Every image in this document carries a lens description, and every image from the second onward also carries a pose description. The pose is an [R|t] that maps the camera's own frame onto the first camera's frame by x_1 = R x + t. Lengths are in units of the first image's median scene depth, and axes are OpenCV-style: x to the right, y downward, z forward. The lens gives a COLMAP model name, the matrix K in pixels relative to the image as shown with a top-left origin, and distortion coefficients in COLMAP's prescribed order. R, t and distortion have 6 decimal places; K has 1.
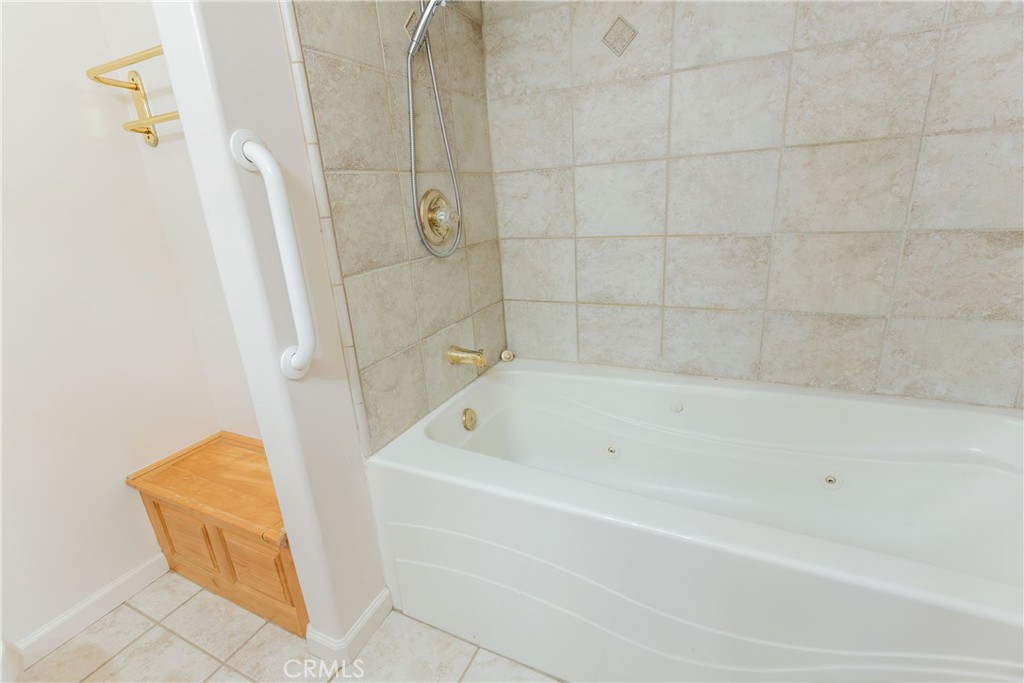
lens RADIAL K [[454.2, 0, 513.8], [0, 454.2, 338.3], [0, 0, 1]] dist [0.001342, 0.000343]
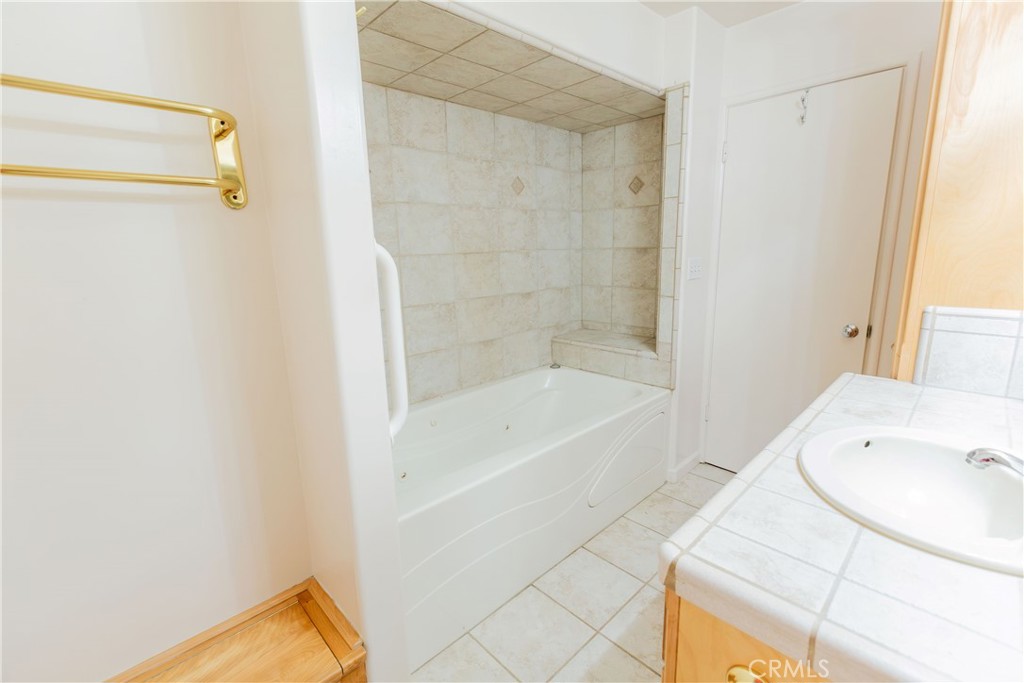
lens RADIAL K [[454.2, 0, 513.8], [0, 454.2, 338.3], [0, 0, 1]] dist [0.001342, 0.000343]
pose [[0.355156, -0.133923, 0.925164, -1.084630], [0.288915, 0.956956, 0.027615, -0.088604], [-0.889040, 0.257487, 0.378562, 0.214206]]
